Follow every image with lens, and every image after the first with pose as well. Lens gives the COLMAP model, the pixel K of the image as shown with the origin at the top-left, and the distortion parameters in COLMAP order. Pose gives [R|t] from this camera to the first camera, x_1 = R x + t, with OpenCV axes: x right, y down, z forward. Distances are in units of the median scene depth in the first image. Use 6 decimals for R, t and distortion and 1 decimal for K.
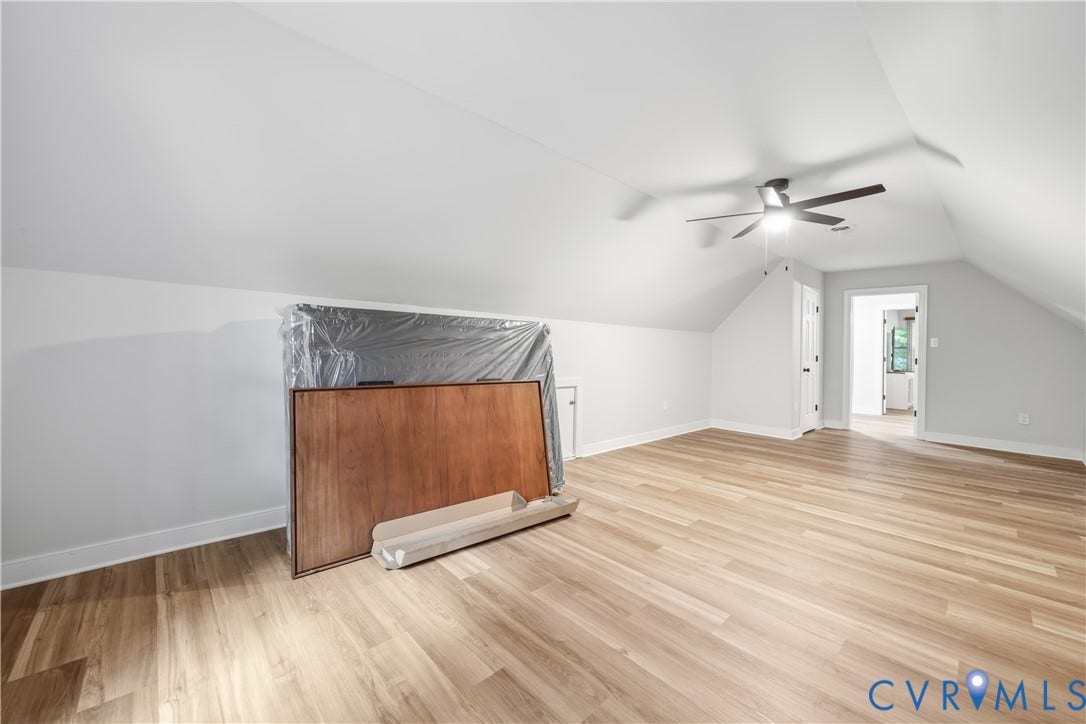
lens RADIAL K [[425.6, 0, 545.1], [0, 425.6, 352.4], [0, 0, 1]] dist [-0.008185, -0.000067]
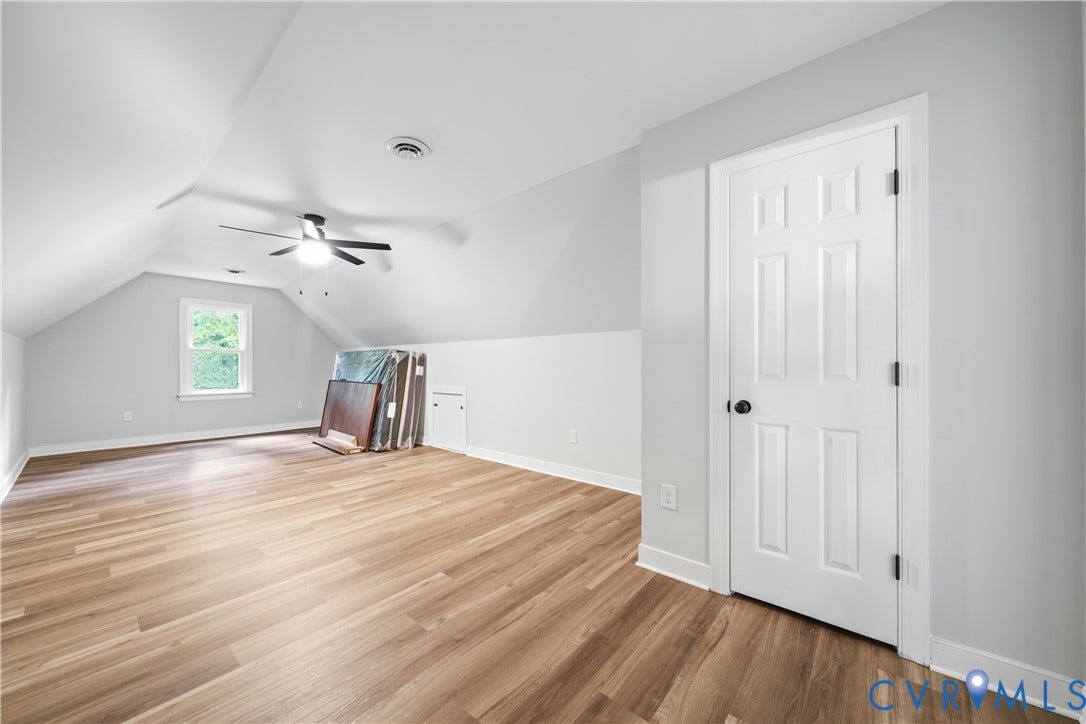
lens RADIAL K [[393.7, 0, 544.8], [0, 393.7, 368.1], [0, 0, 1]] dist [0.002902, -0.000143]
pose [[0.115182, -0.001720, -0.993343, 2.029771], [-0.011023, 0.999935, -0.003010, -0.002568], [0.993283, 0.011296, 0.115156, 1.786140]]
